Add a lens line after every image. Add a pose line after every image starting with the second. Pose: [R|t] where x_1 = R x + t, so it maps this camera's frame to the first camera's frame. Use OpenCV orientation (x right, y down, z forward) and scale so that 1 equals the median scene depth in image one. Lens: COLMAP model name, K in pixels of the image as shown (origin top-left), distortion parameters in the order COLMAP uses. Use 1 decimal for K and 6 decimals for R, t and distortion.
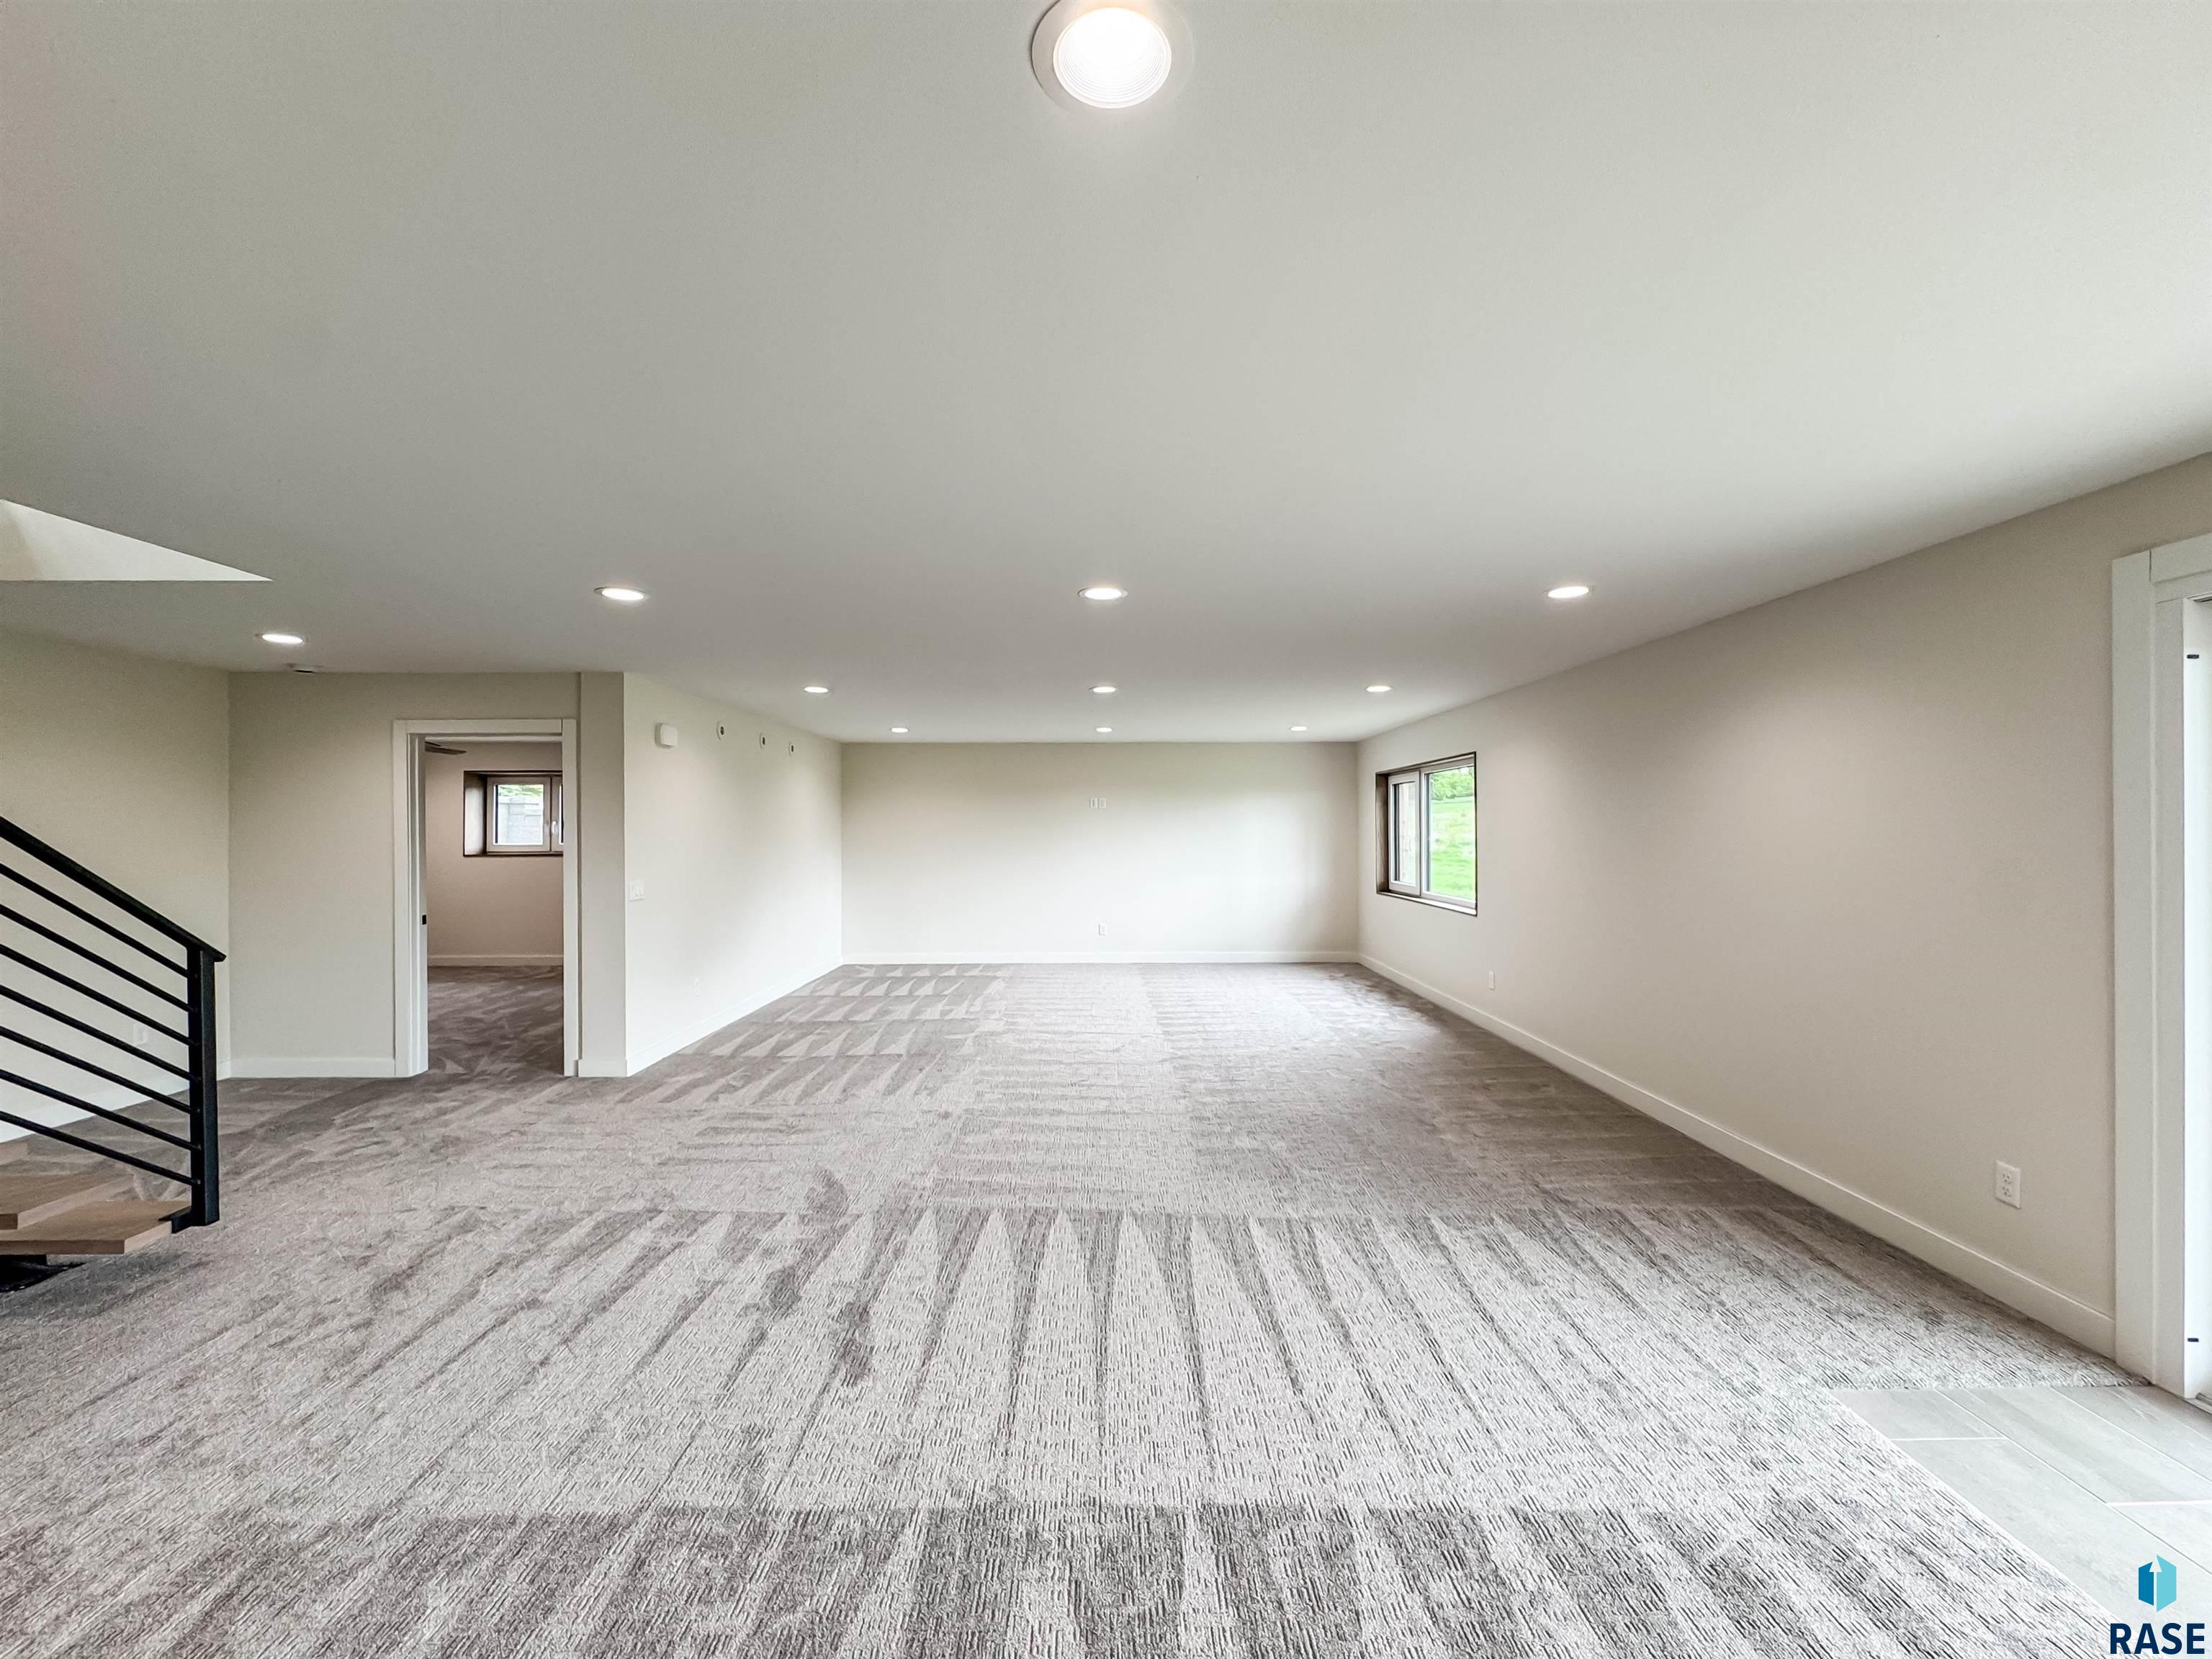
lens RADIAL K [[907.4, 0, 1114.6], [0, 907.4, 833.6], [0, 0, 1]] dist [-0.005657, 0.001221]
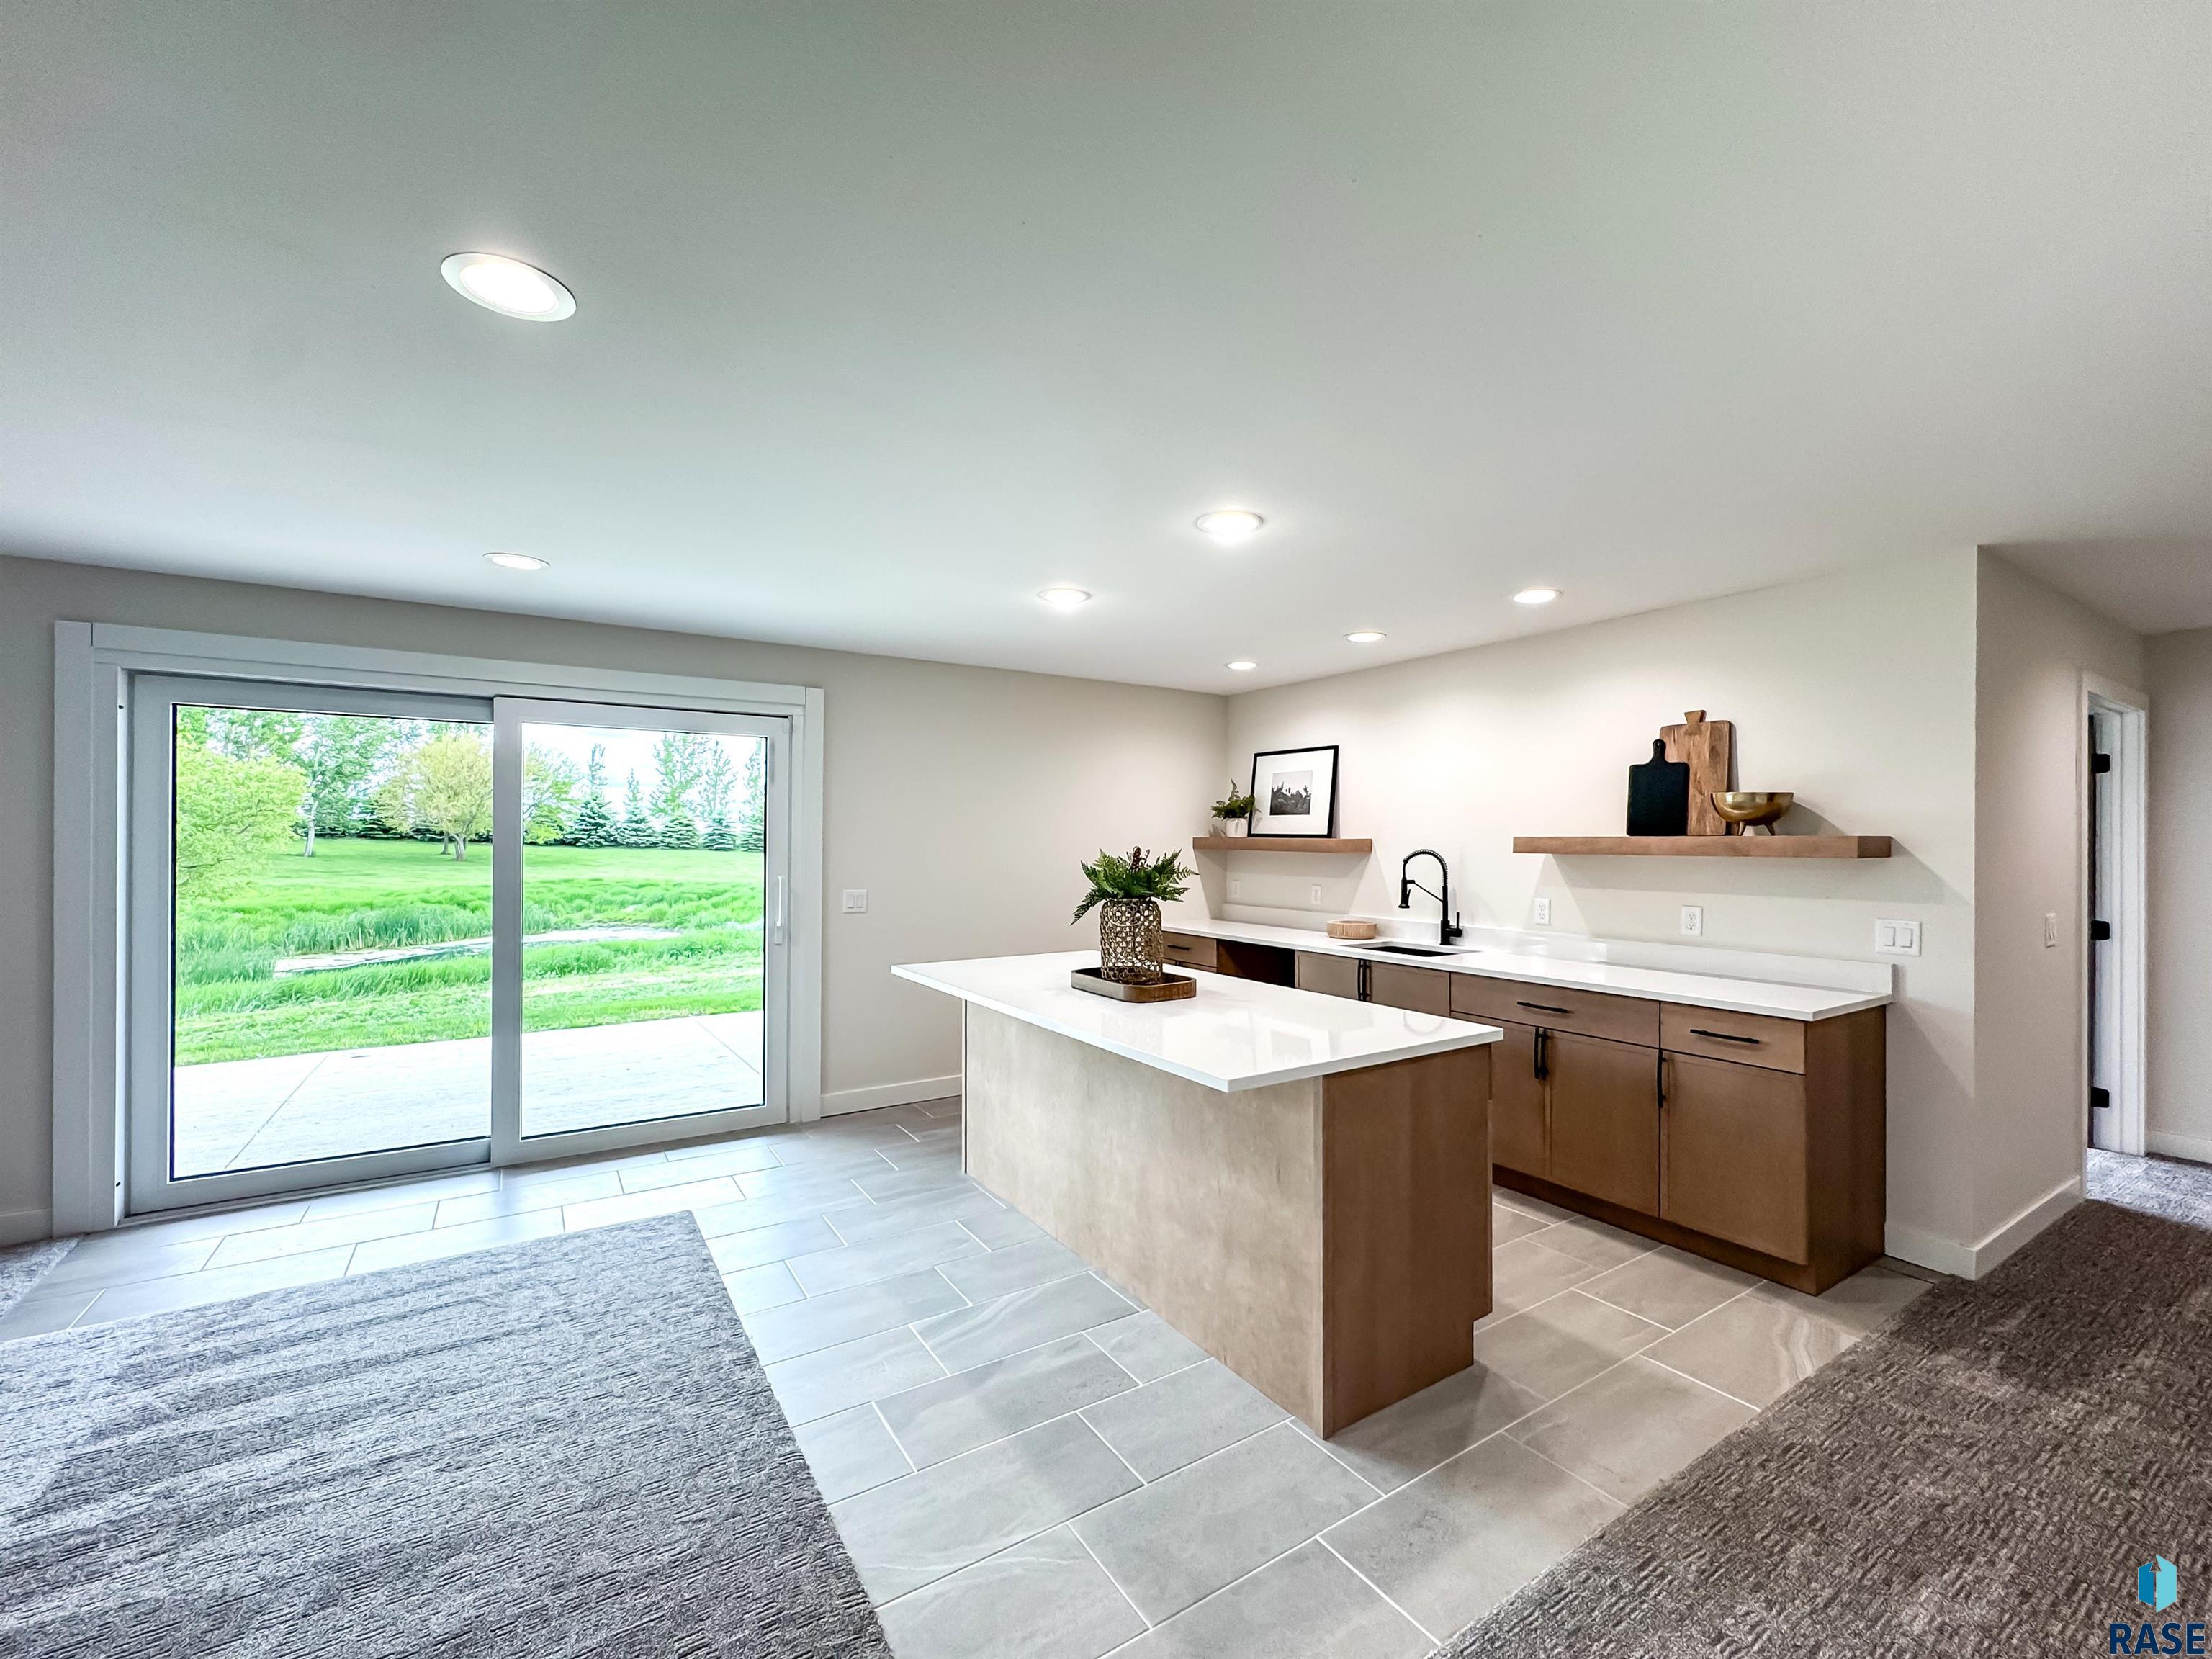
lens RADIAL K [[907.4, 0, 1104.3], [0, 907.4, 841.6], [0, 0, 1]] dist [-0.005657, 0.001221]
pose [[-0.528240, -0.008215, 0.849055, -0.417765], [0.001684, 0.999941, 0.010723, 0.010199], [-0.849093, 0.007094, -0.528195, 0.229020]]
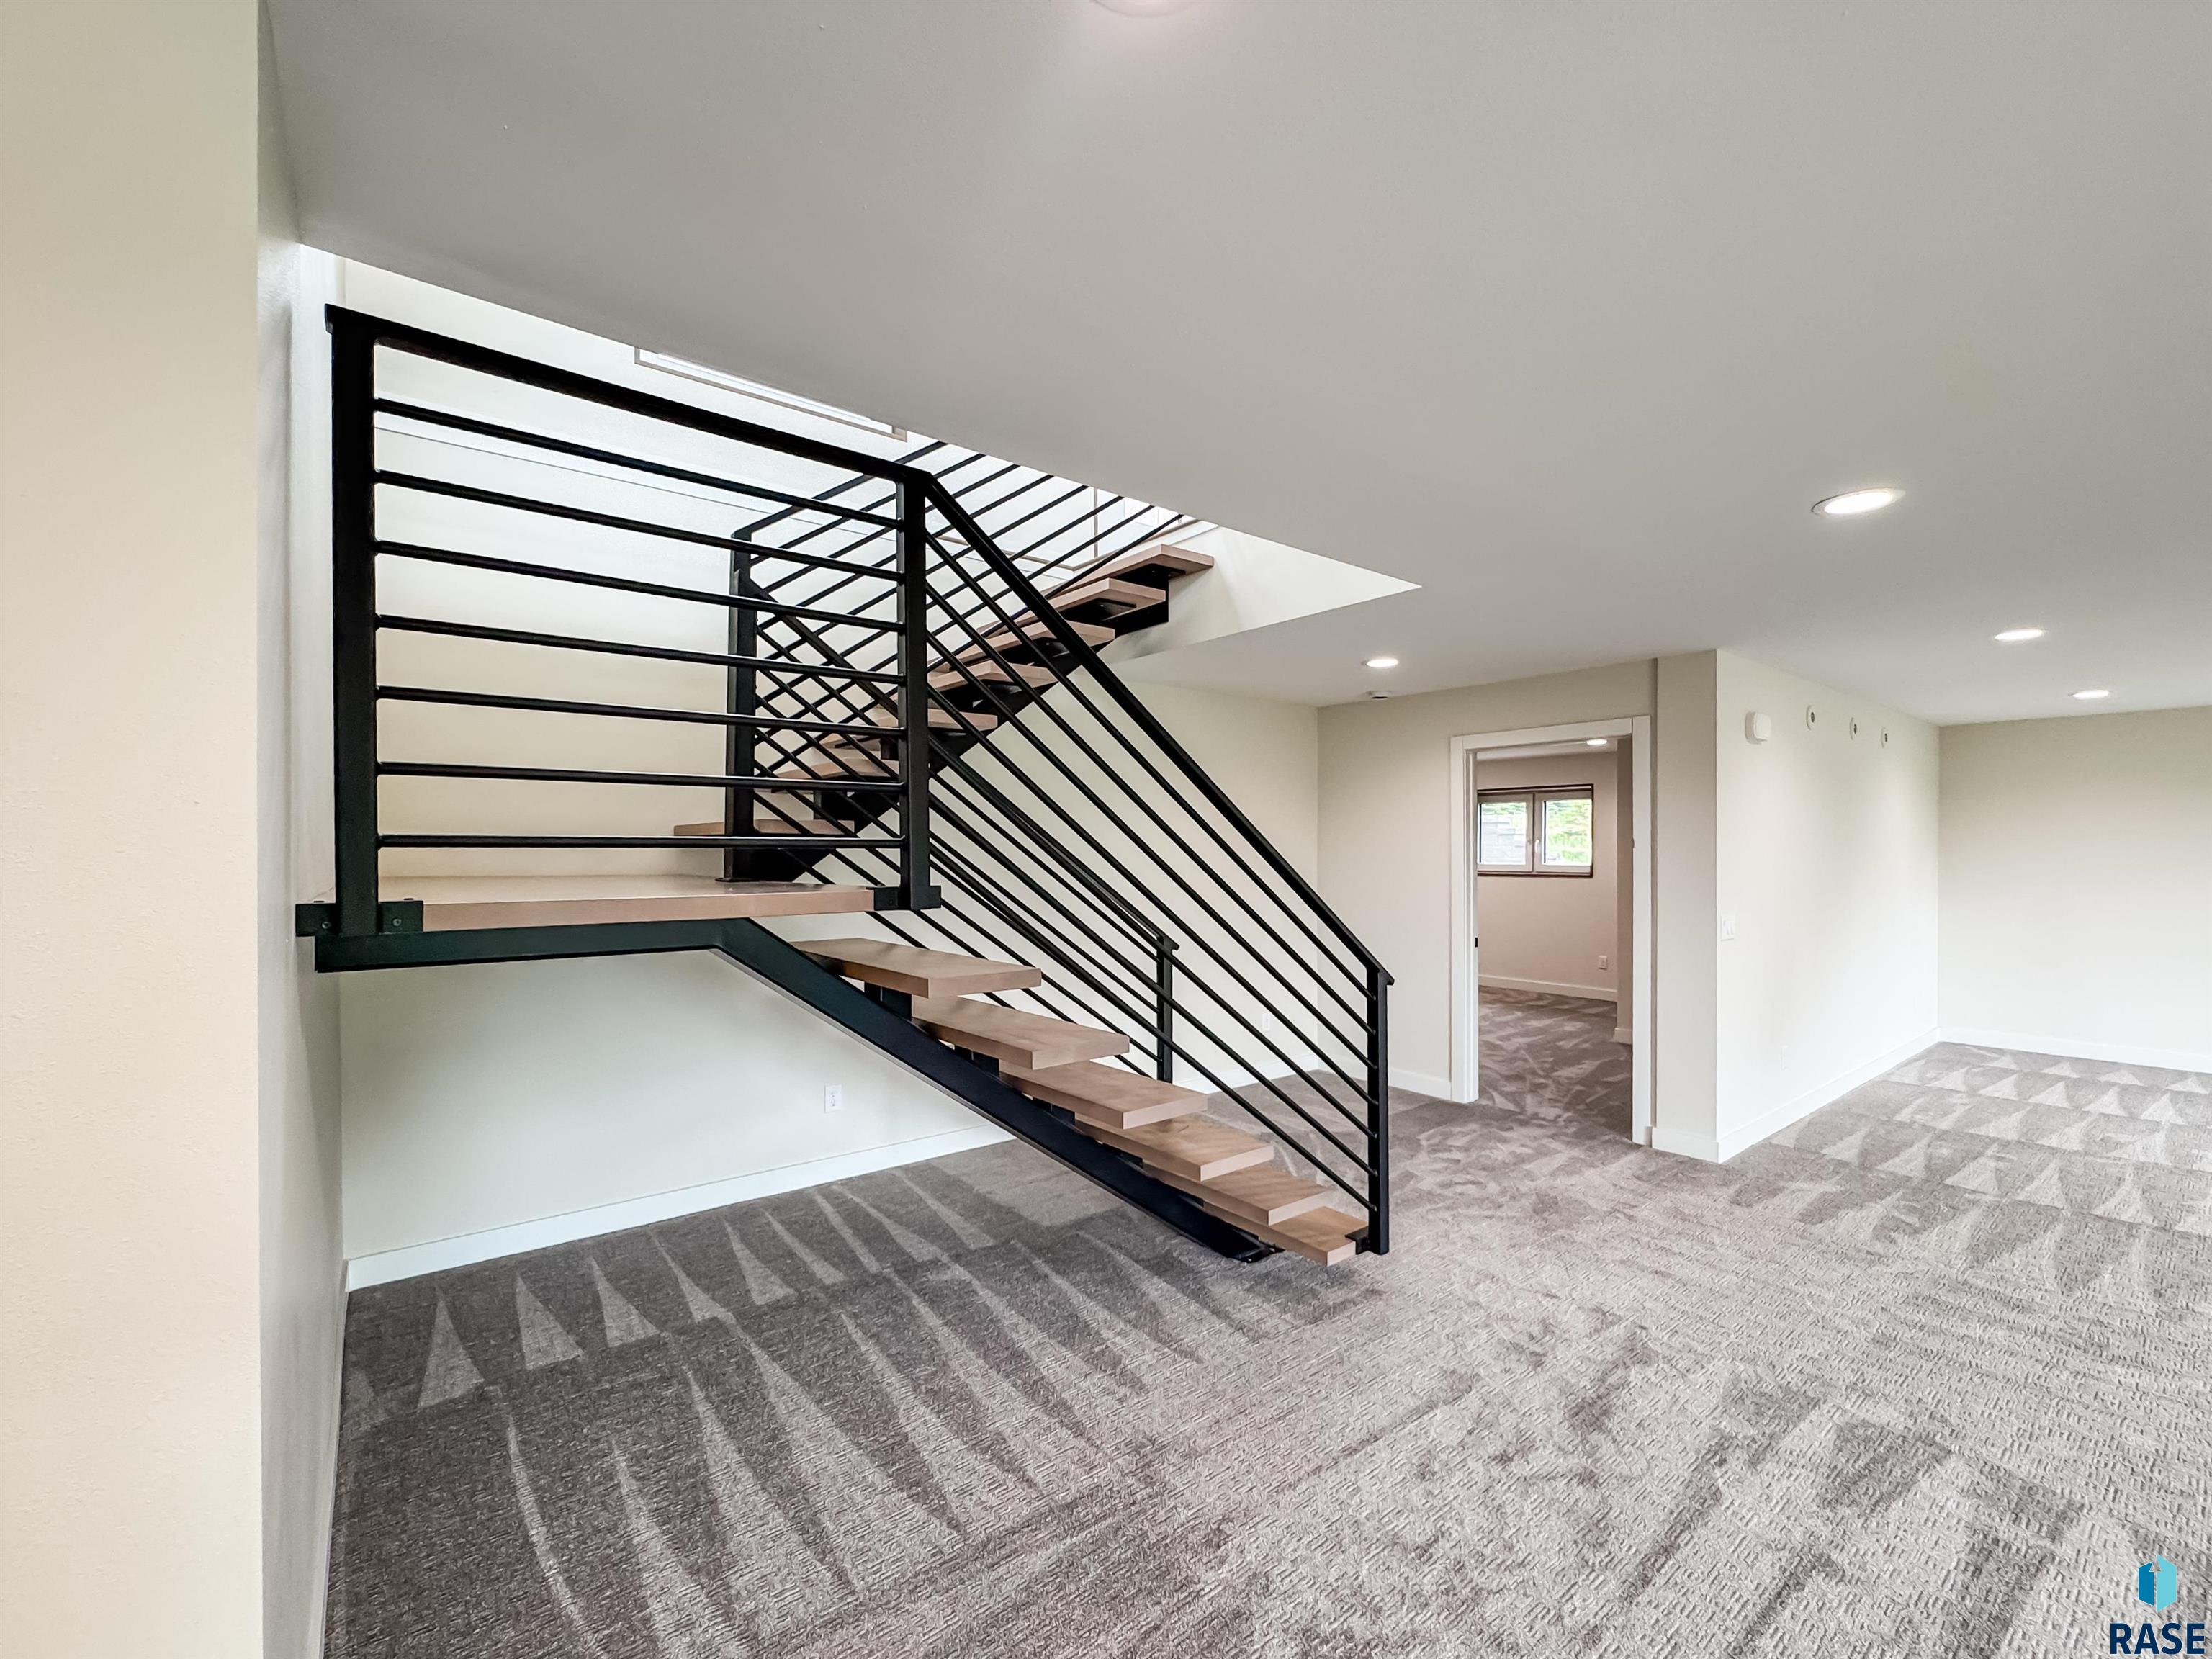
lens RADIAL K [[941.2, 0, 1113.3], [0, 941.2, 845.3], [0, 0, 1]] dist [-0.002611, 0.000172]
pose [[0.613135, -0.000075, -0.789978, -0.256128], [-0.005850, 0.999972, -0.004636, -0.000614], [0.789956, 0.007464, 0.613118, 0.098258]]
